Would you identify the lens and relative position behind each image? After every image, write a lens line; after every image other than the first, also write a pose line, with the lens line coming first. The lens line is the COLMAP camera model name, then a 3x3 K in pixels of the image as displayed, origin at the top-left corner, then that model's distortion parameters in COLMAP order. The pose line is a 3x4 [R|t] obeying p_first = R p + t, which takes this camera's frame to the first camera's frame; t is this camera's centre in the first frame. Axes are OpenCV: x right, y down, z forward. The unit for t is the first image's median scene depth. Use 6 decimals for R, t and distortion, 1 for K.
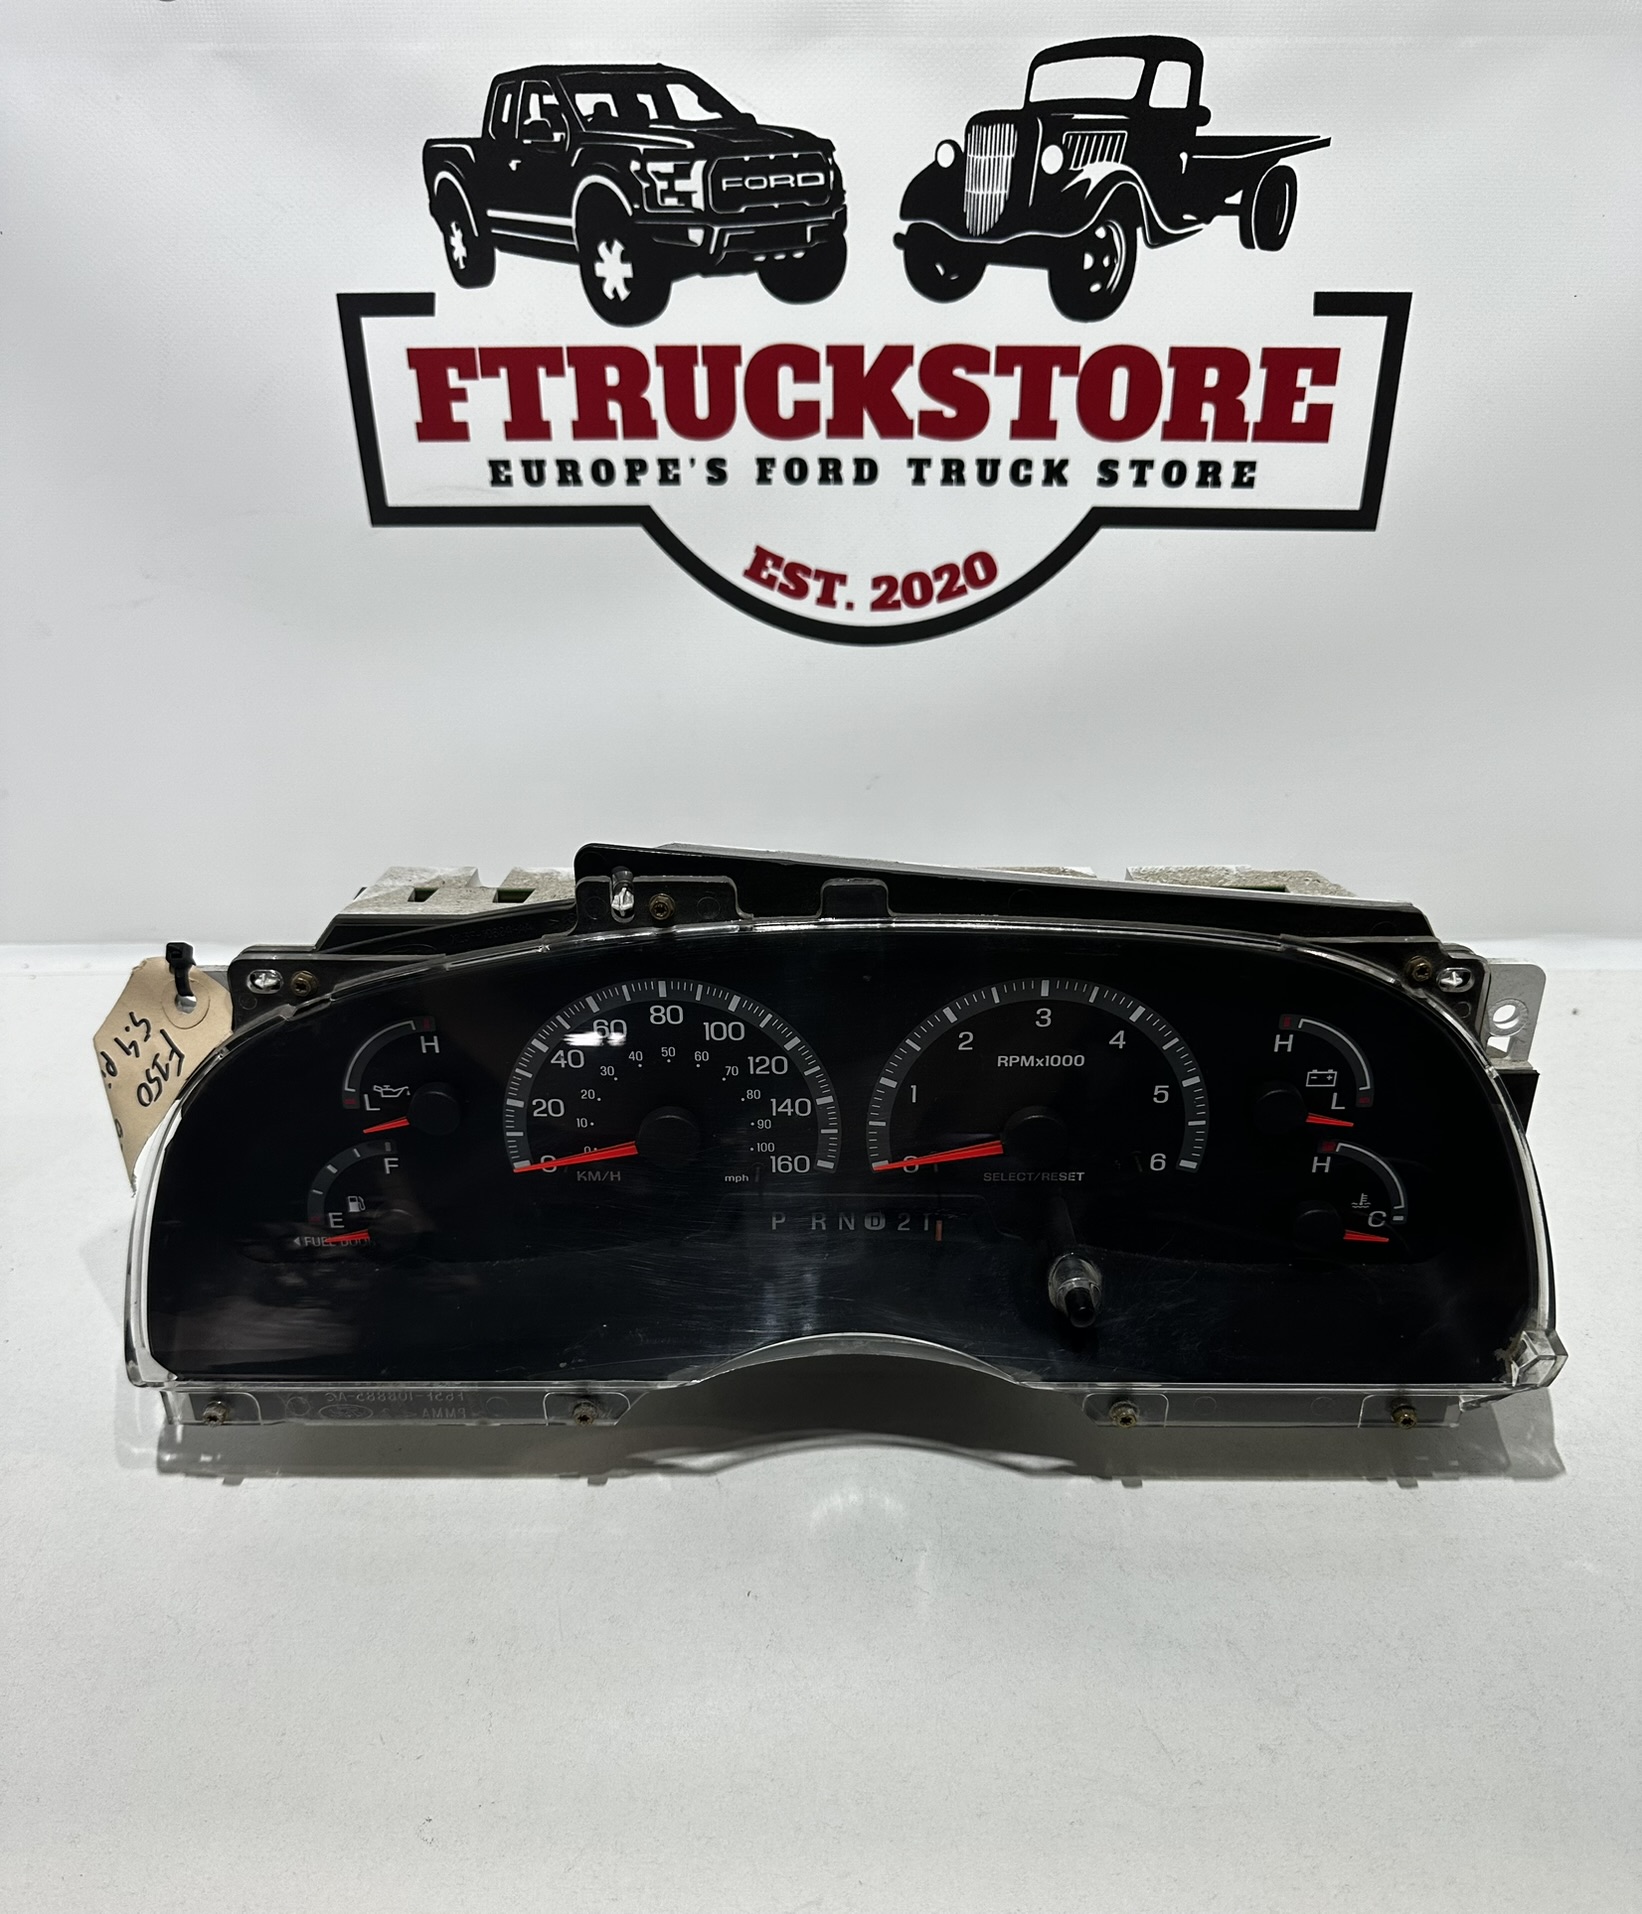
lens RADIAL K [[1618.1, 0, 808.6], [0, 1618.1, 1100.4], [0, 0, 1]] dist [-0.032247, 0.004274]
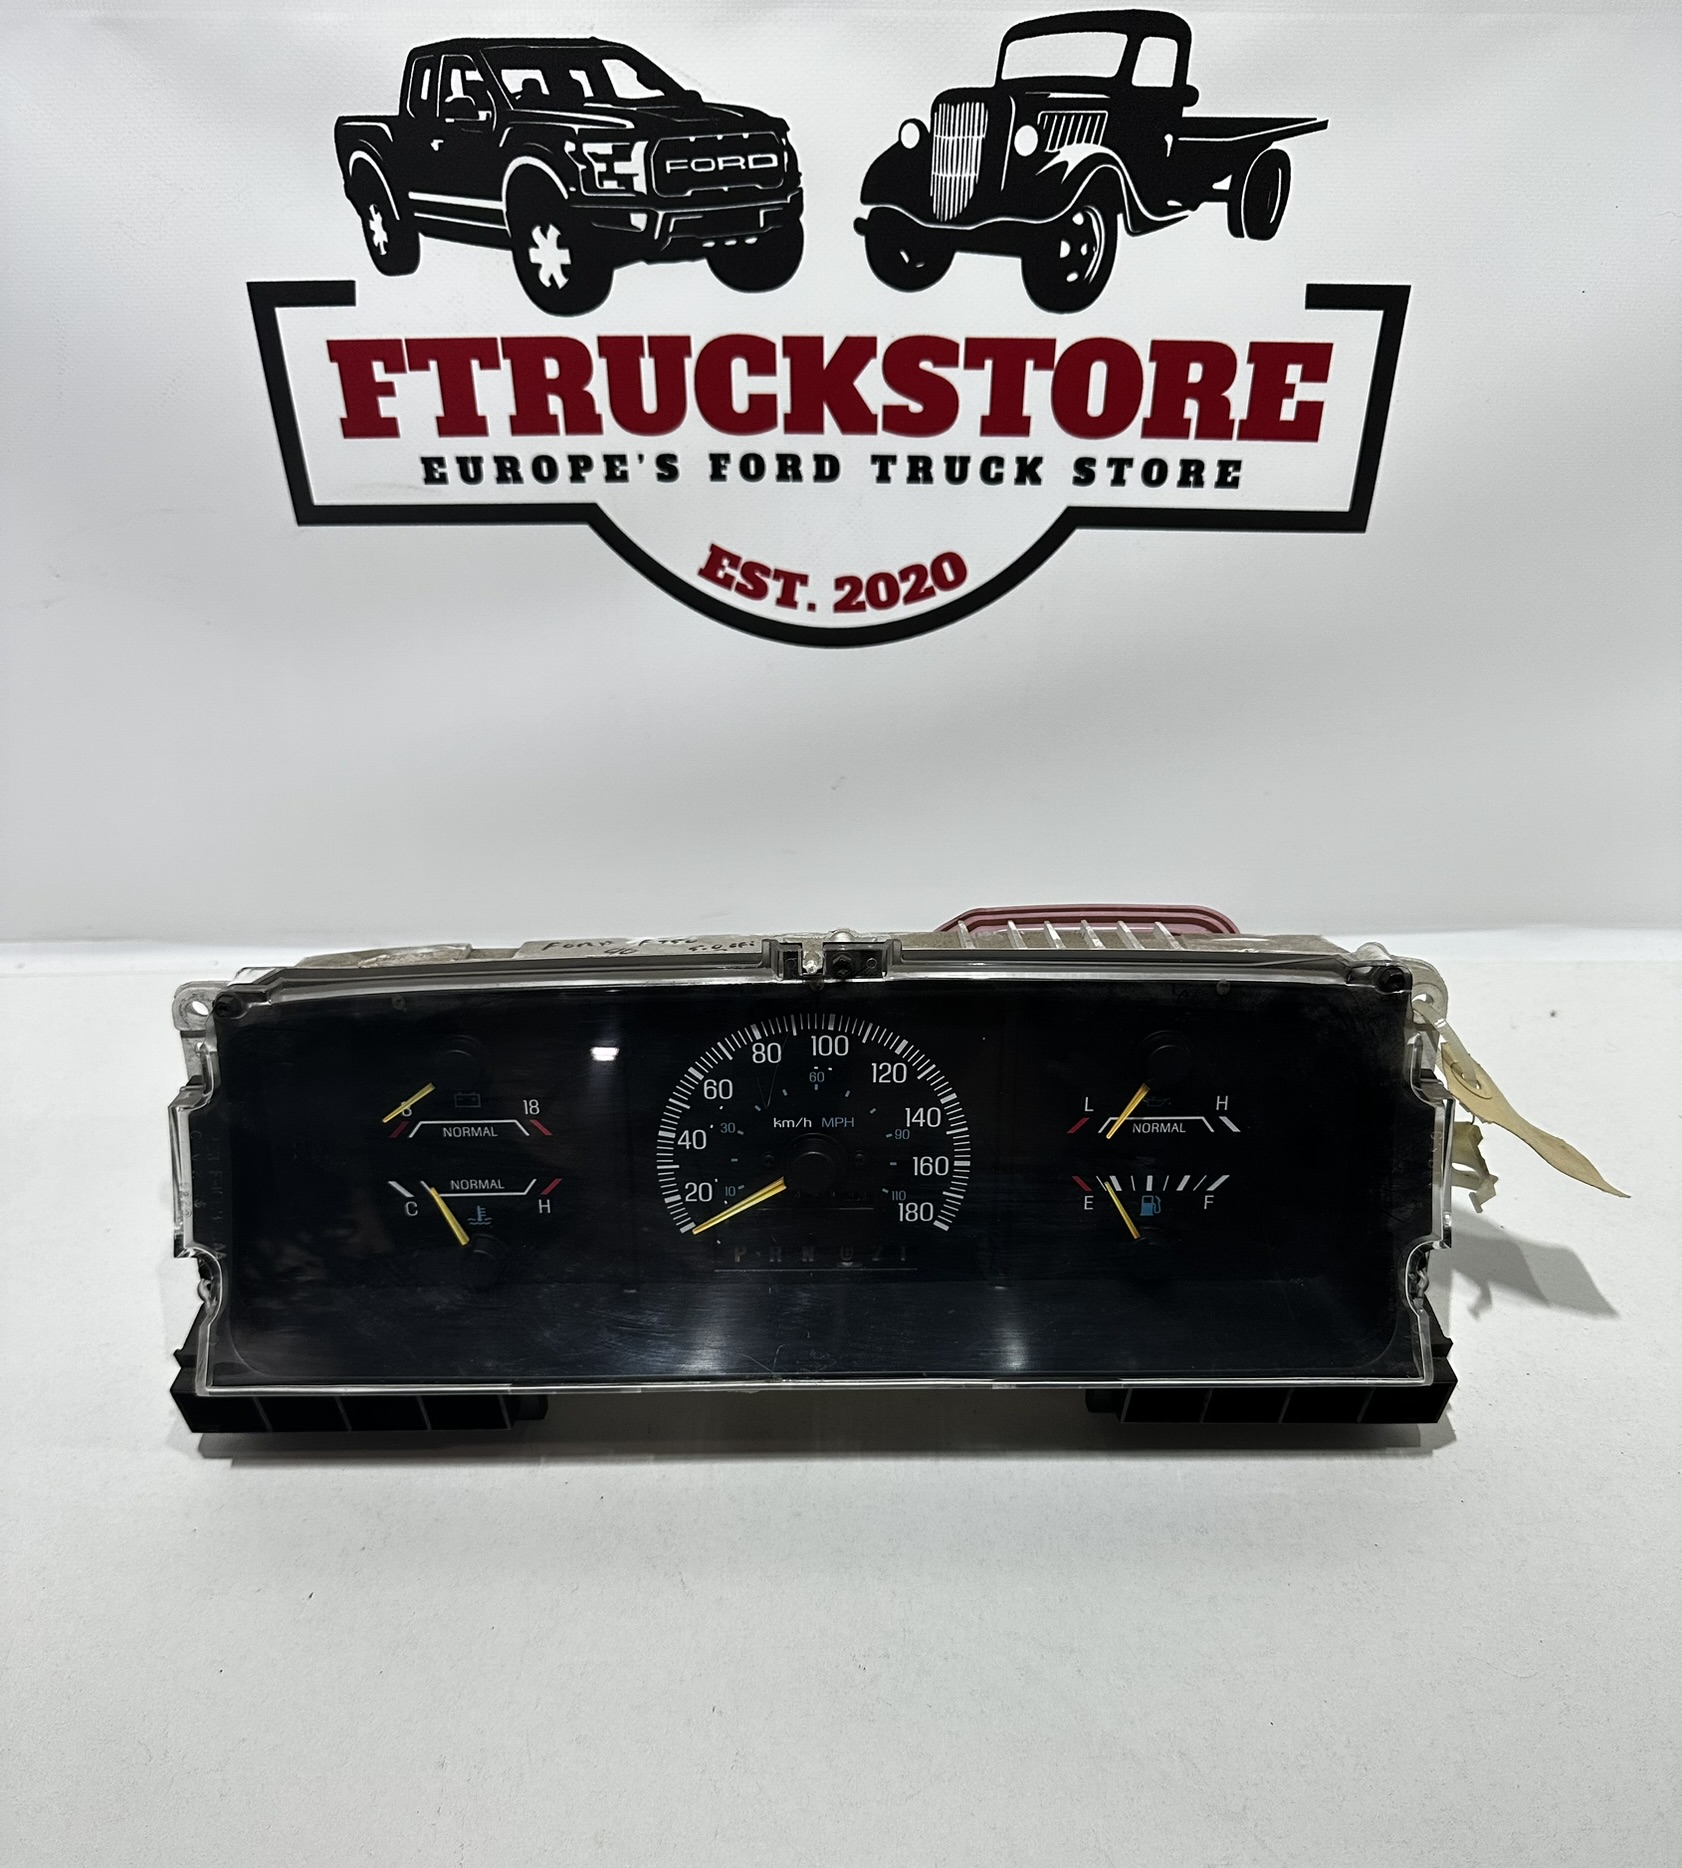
lens RADIAL K [[1651.8, 0, 835.8], [0, 1651.8, 1084.0], [0, 0, 1]] dist [-0.023625, -0.007225]
pose [[0.999577, -0.010003, 0.027321, 0.011451], [0.006789, 0.993309, 0.115287, -0.150548], [-0.028292, -0.115052, 0.992956, 0.008839]]
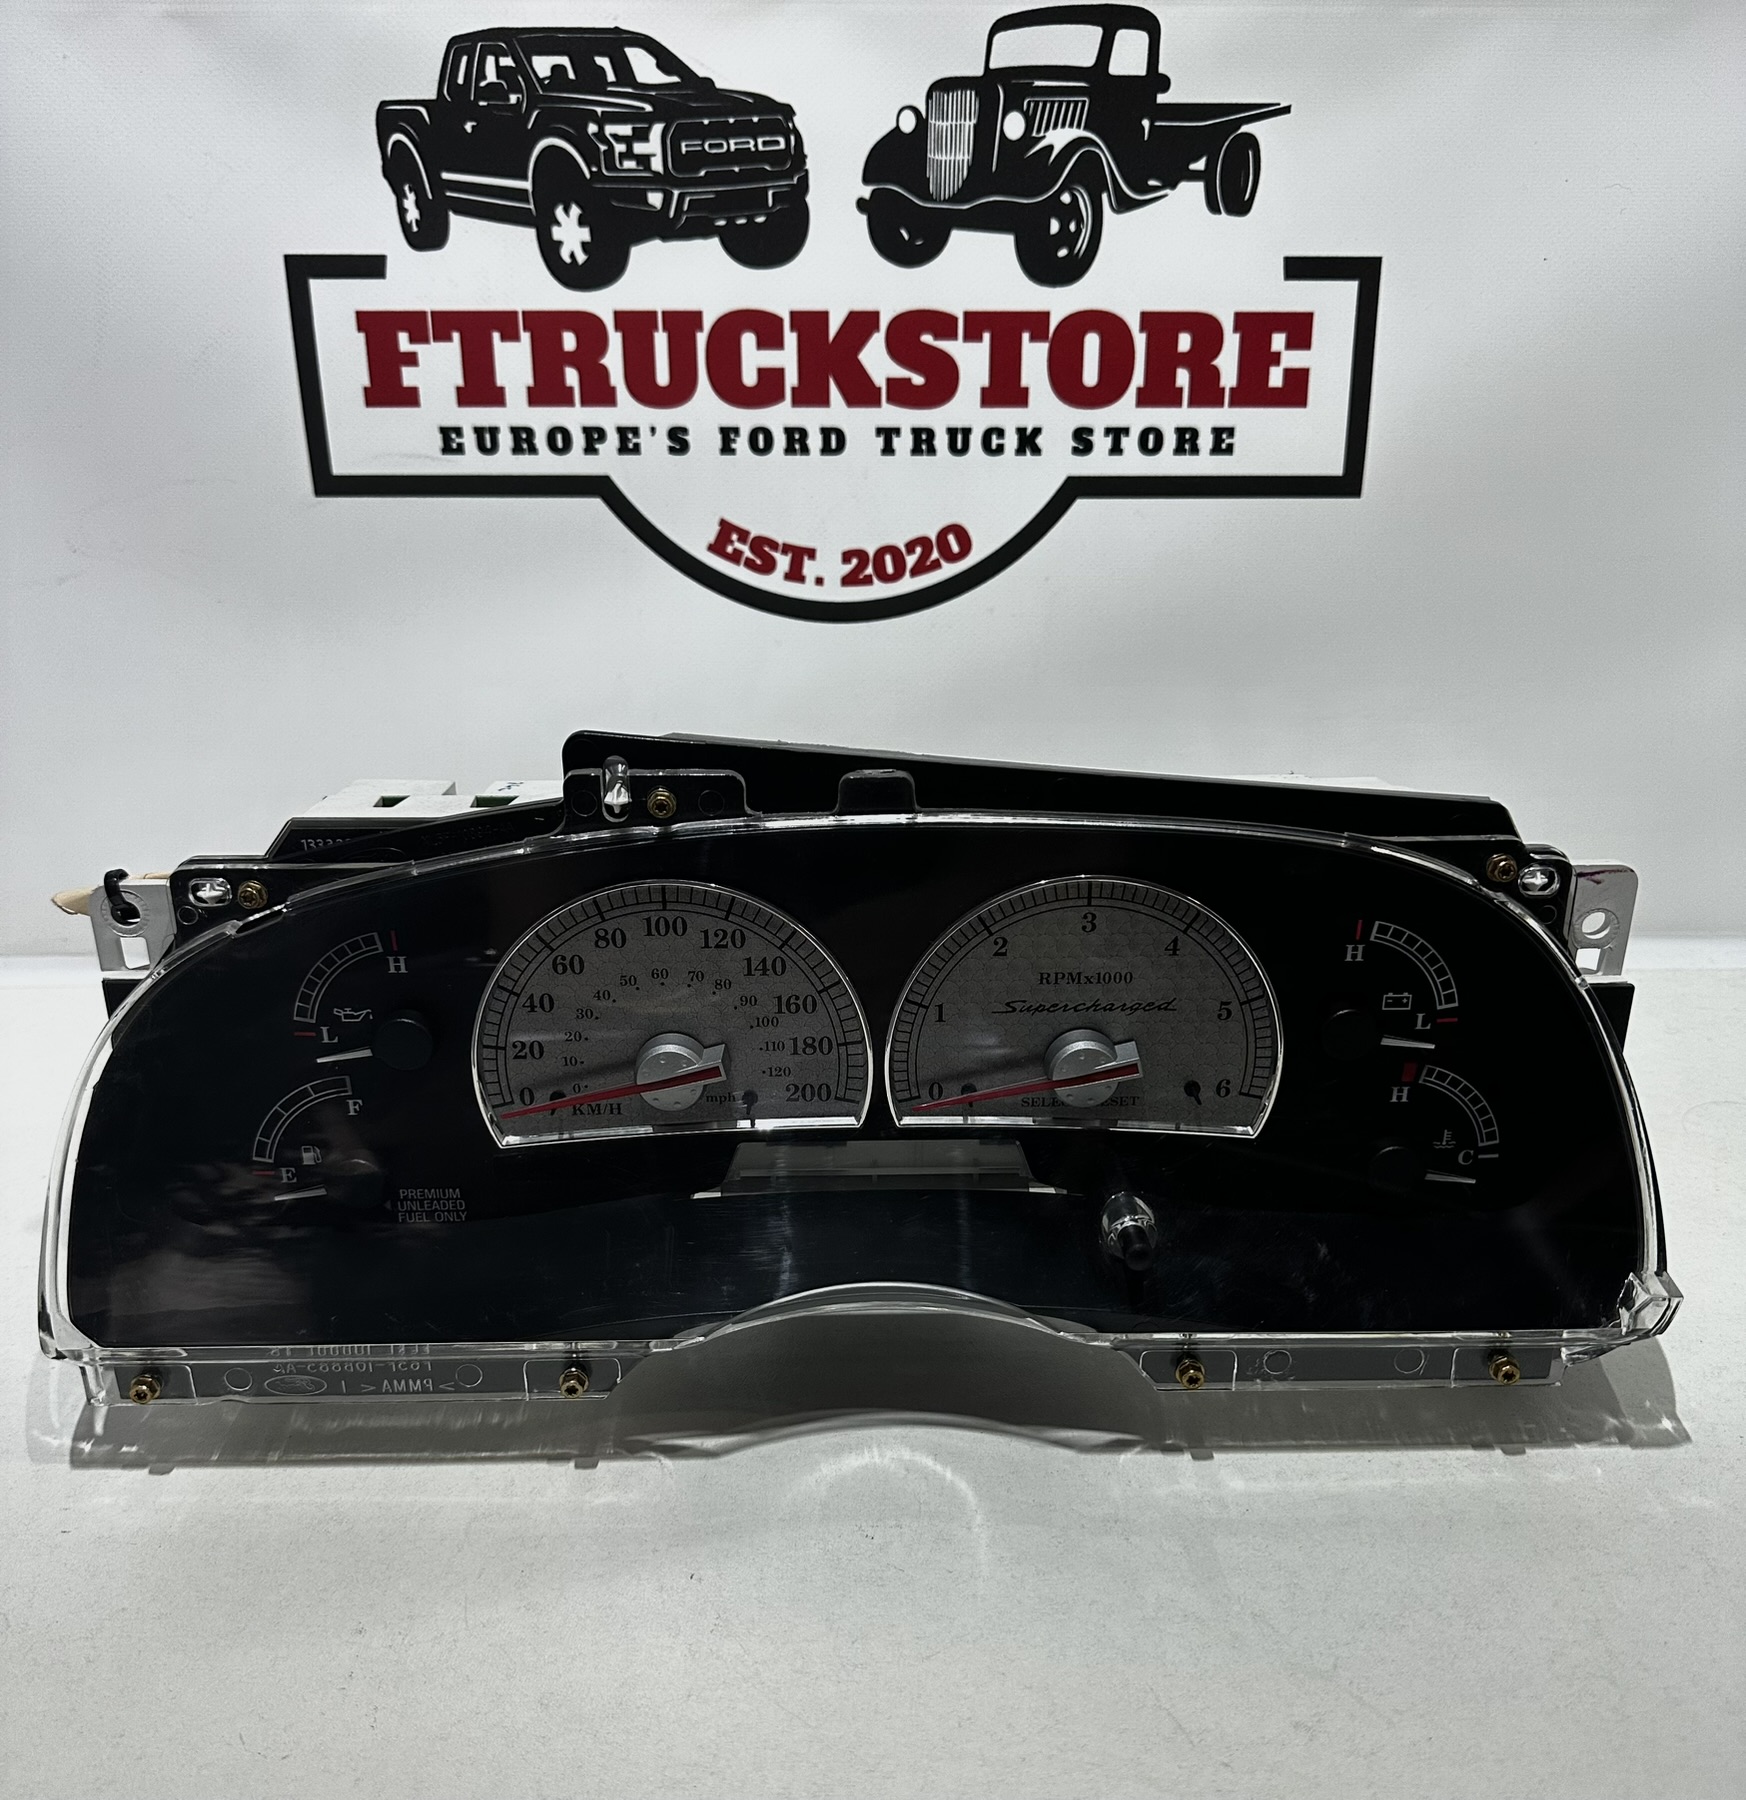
lens RADIAL K [[1706.3, 0, 870.9], [0, 1706.3, 1015.0], [0, 0, 1]] dist [0.023106, -0.097031]
pose [[0.999430, -0.008629, 0.032644, 0.022518], [0.013772, 0.986897, -0.160763, 0.118610], [-0.030829, 0.161121, 0.986453, 0.044695]]
